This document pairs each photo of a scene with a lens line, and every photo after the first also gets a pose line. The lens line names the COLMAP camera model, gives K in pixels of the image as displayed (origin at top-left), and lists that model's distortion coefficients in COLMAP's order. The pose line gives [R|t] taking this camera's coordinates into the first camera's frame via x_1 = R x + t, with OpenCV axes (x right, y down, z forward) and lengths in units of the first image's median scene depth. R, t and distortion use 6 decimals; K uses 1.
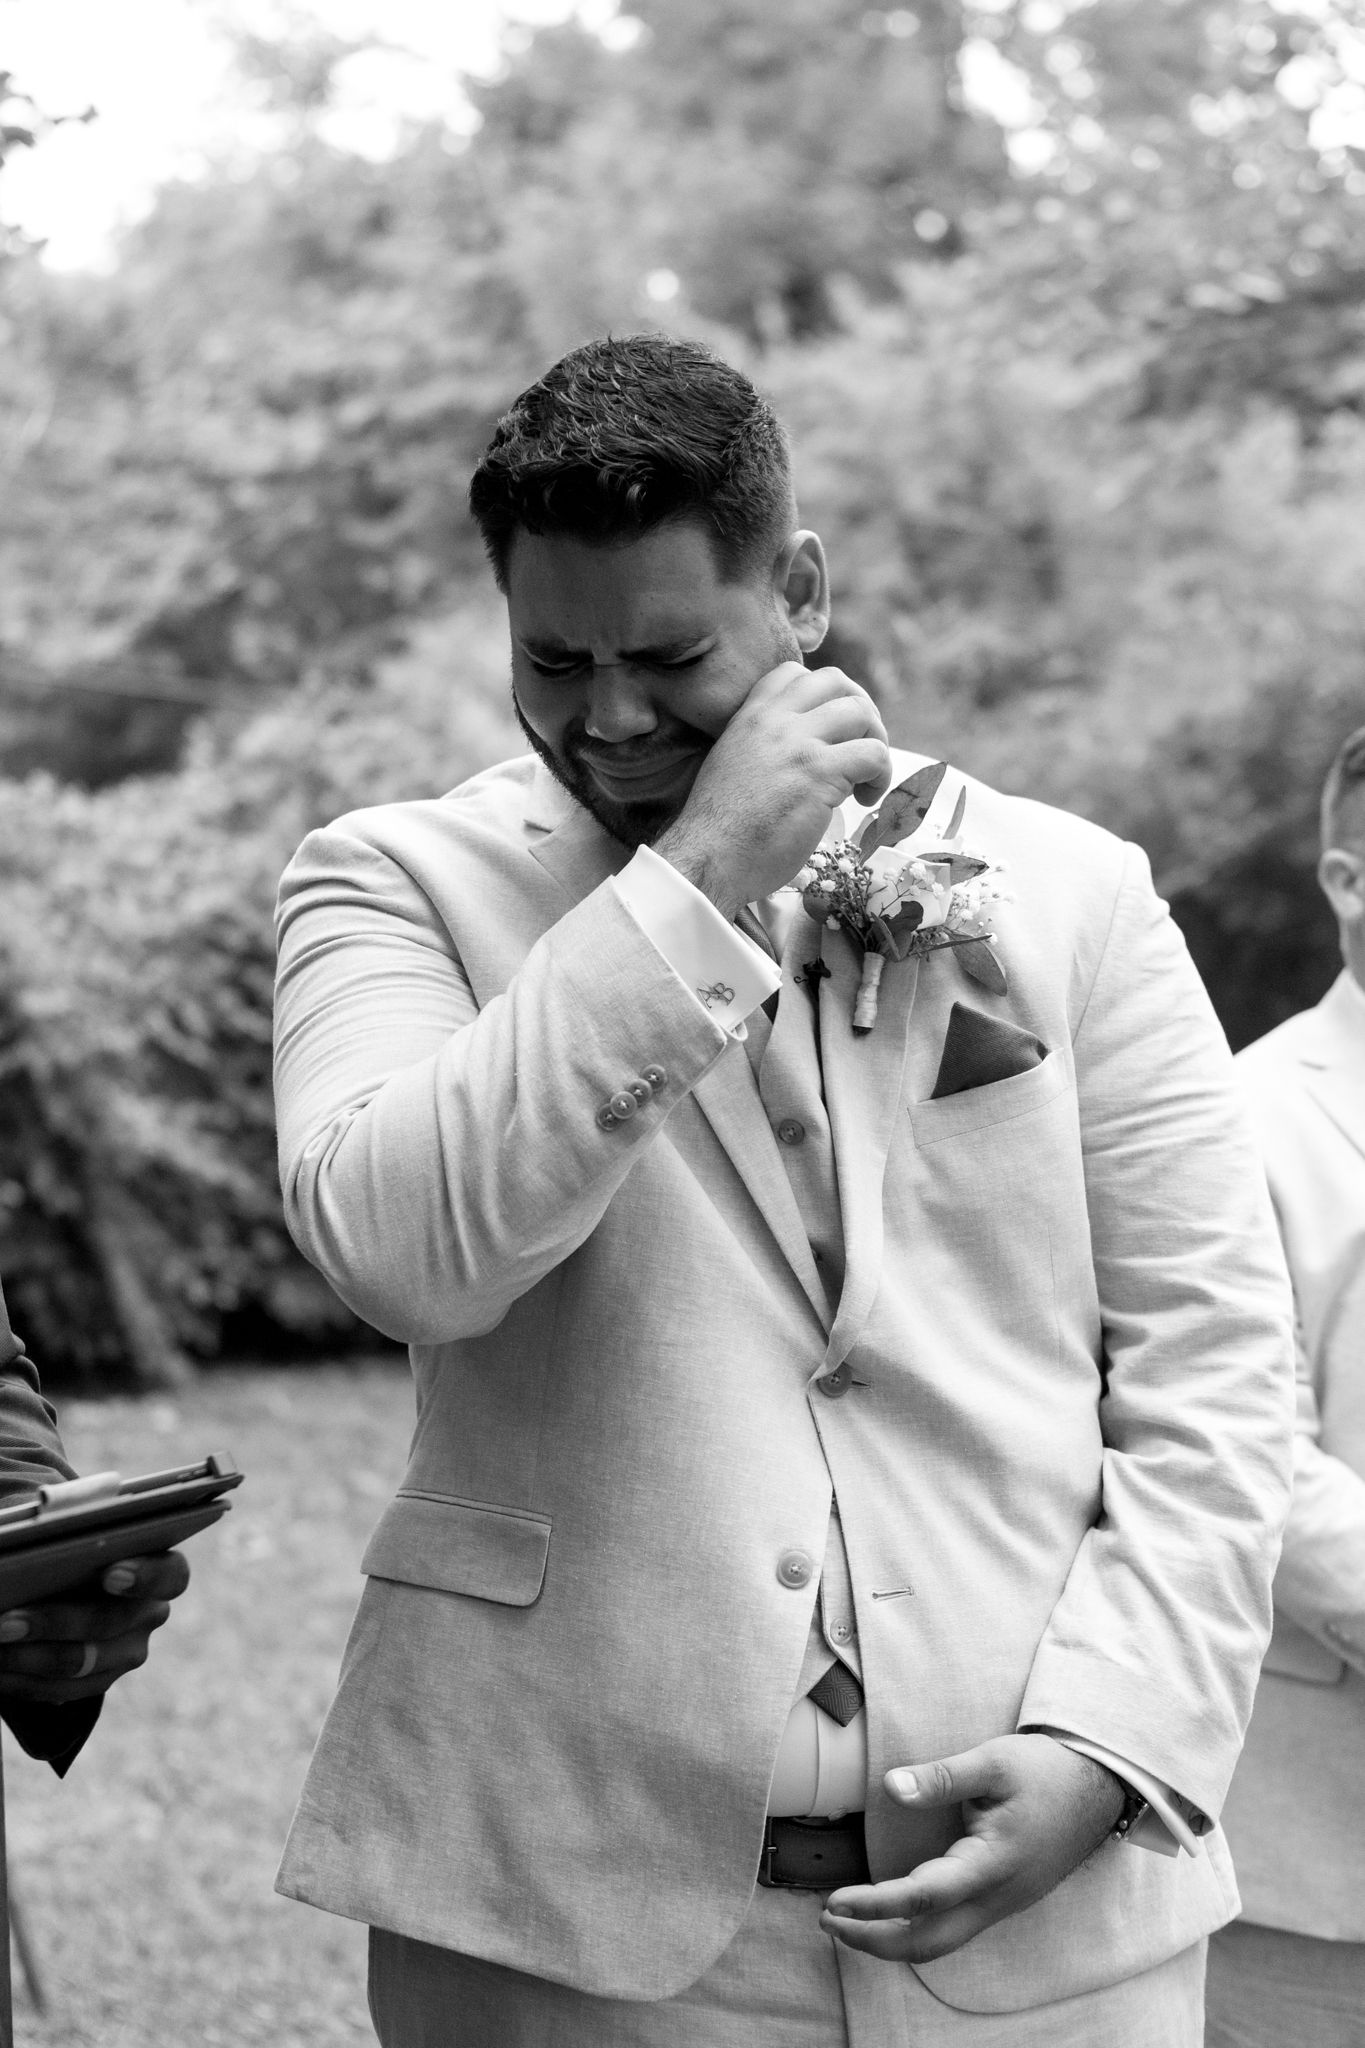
lens RADIAL K [[3519.0, 0, 682.5], [0, 3519.0, 1024.0], [0, 0, 1]] dist [-0.051128, -0.173715]
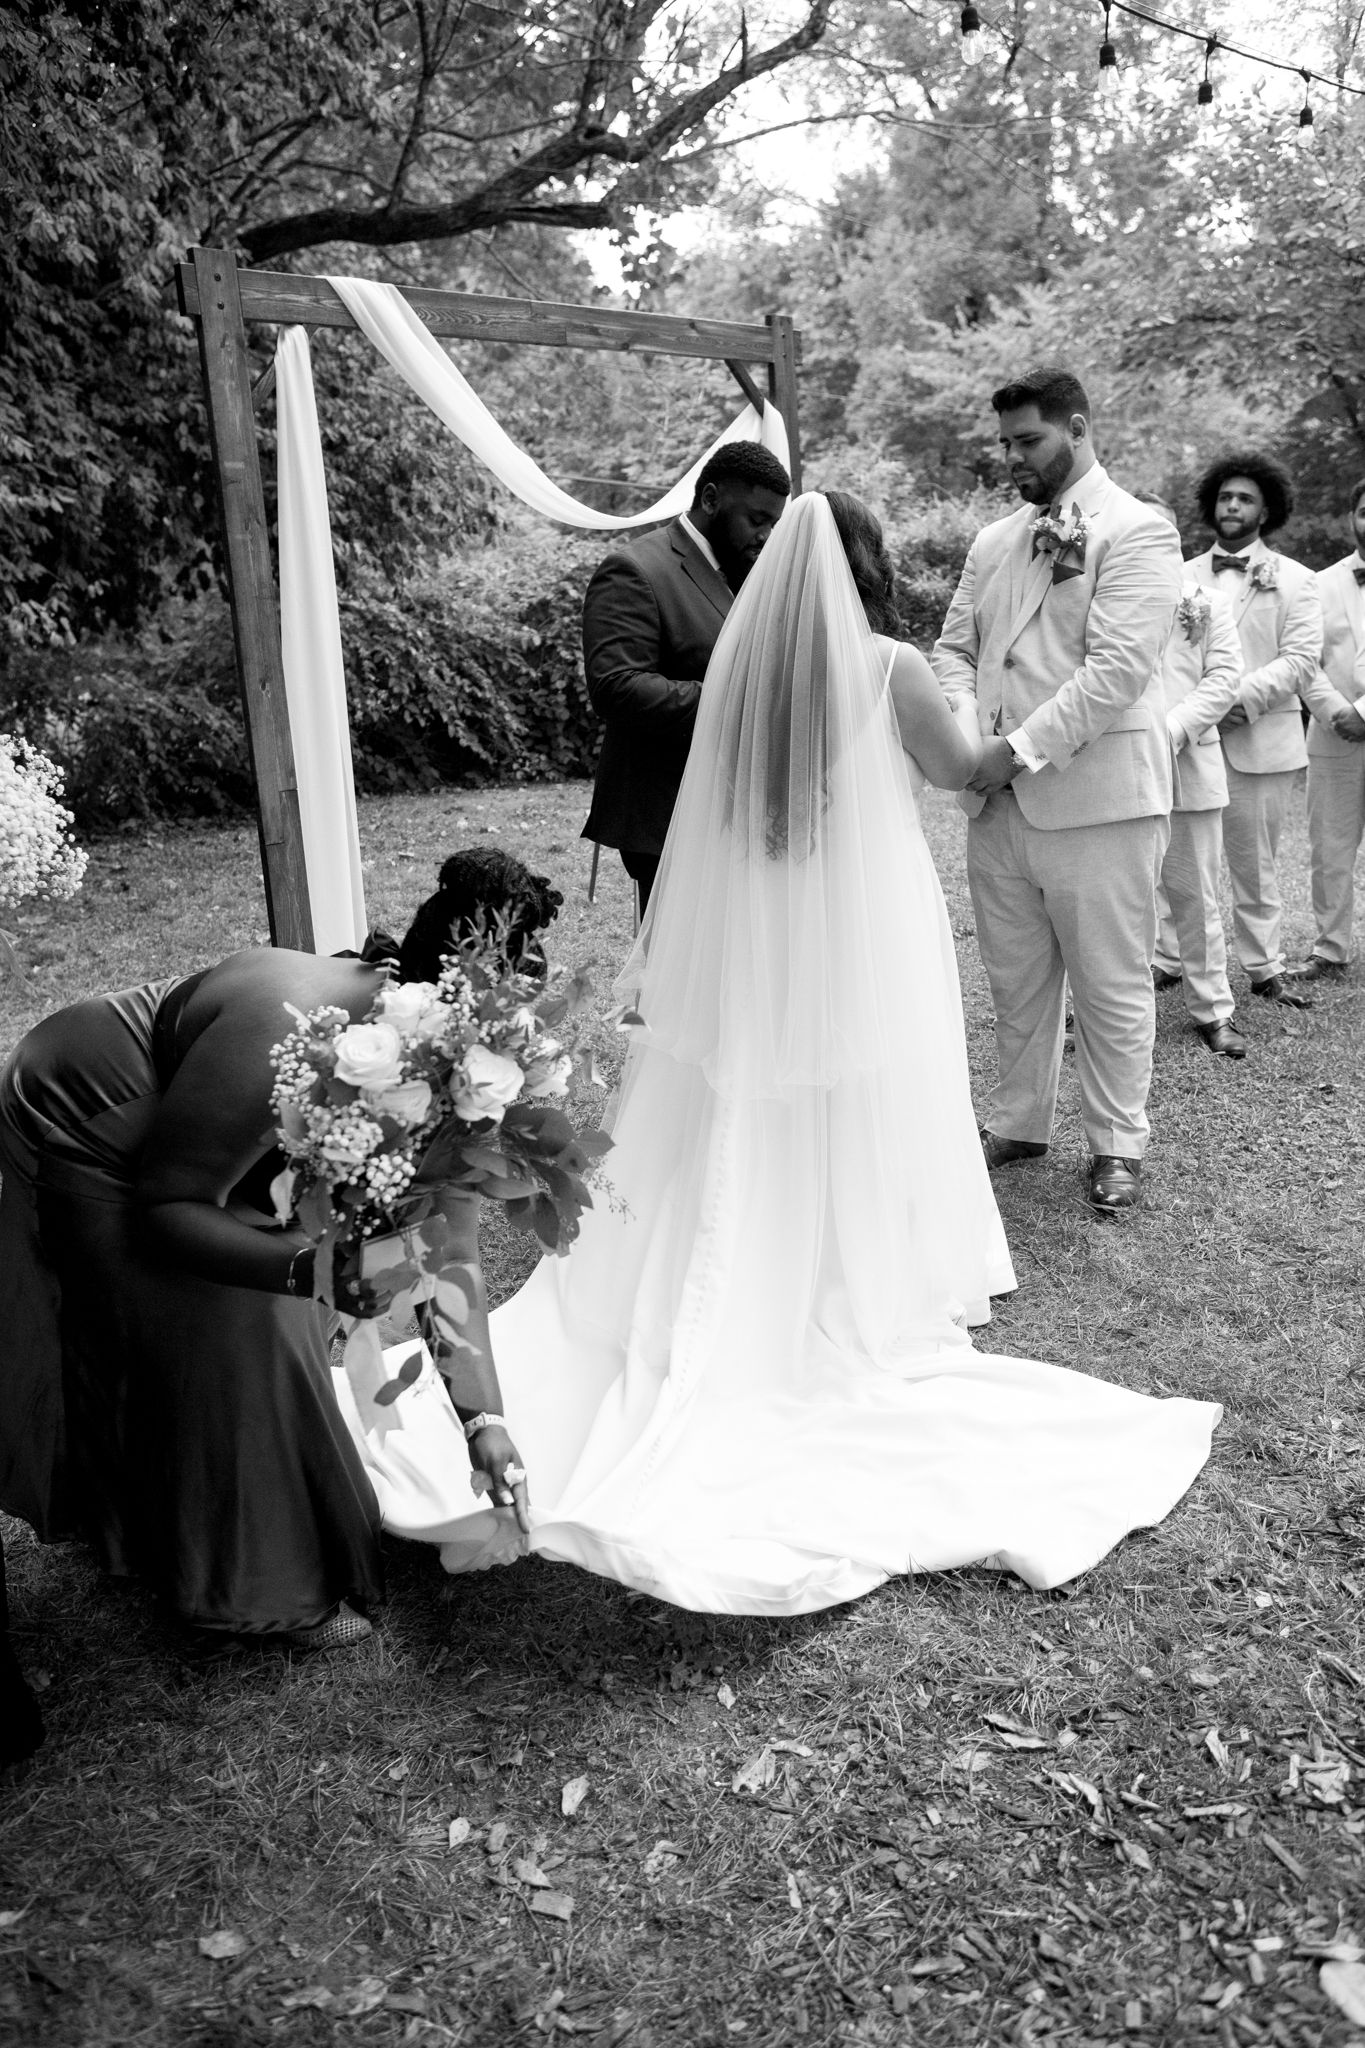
lens RADIAL K [[1599.2, 0, 683.5], [0, 1599.2, 999.0], [0, 0, 1]] dist [-0.087440, 0.085365]
pose [[0.990195, 0.000158, -0.139693, -0.009983], [0.030020, 0.976395, 0.213898, 0.007590], [0.136429, -0.215994, 0.966816, -0.102301]]
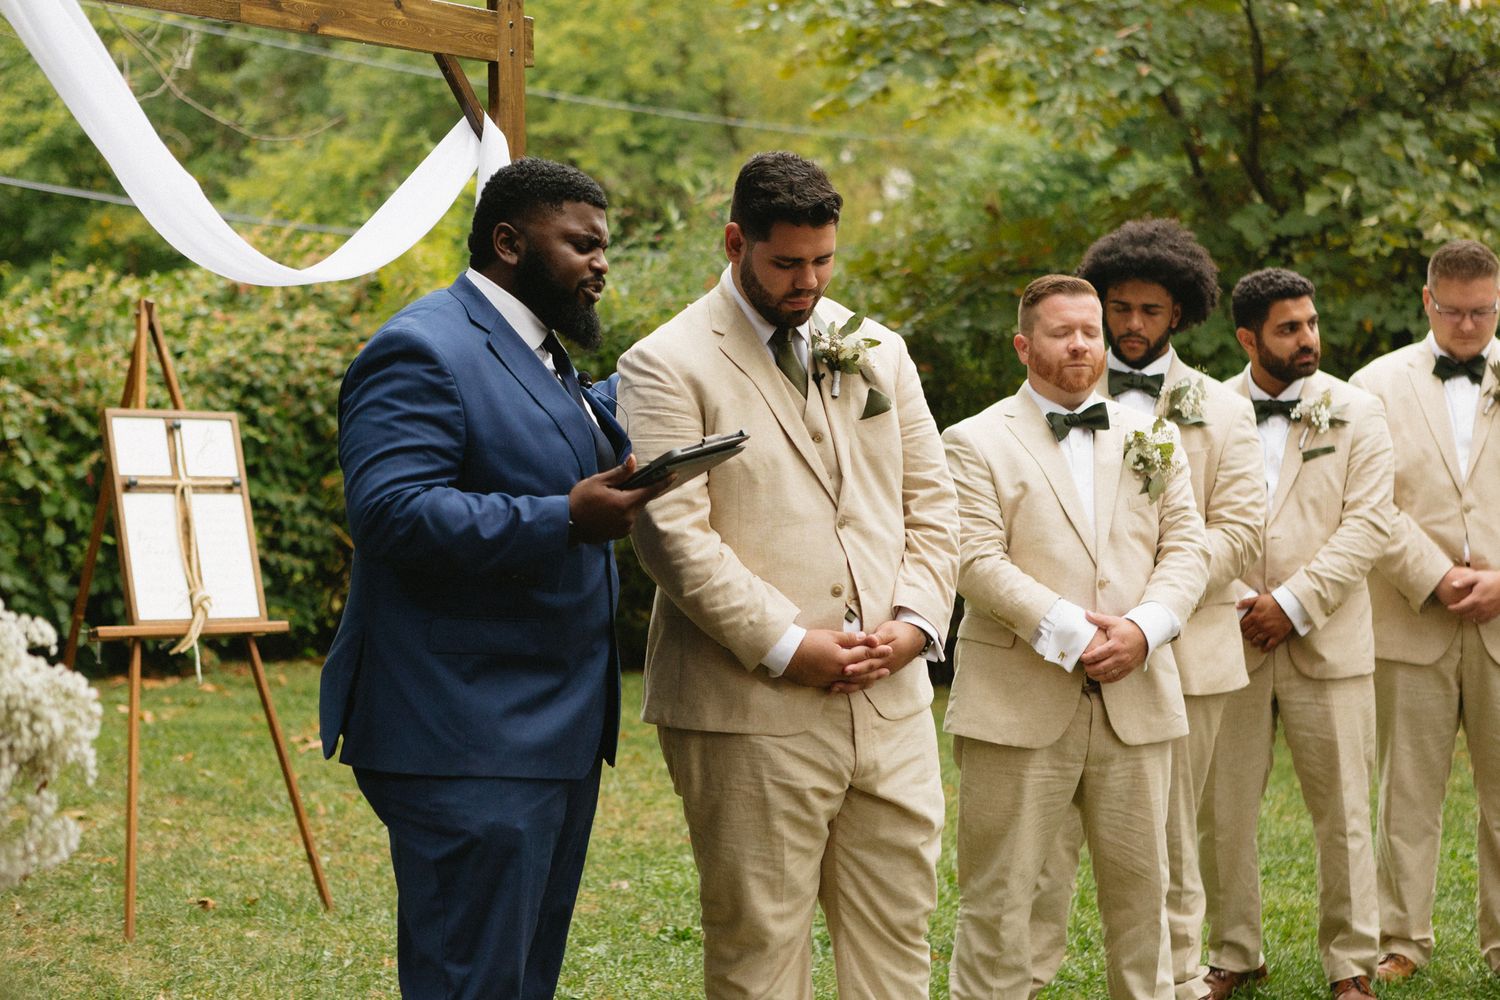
lens RADIAL K [[3023.6, 0, 750.2], [0, 3023.6, 469.3], [0, 0, 1]] dist [0.004656, -0.340747]
pose [[0.991362, 0.017532, 0.129977, -0.038340], [-0.017028, 0.999843, -0.004989, 0.008488], [-0.130044, 0.002733, 0.991505, -0.154259]]
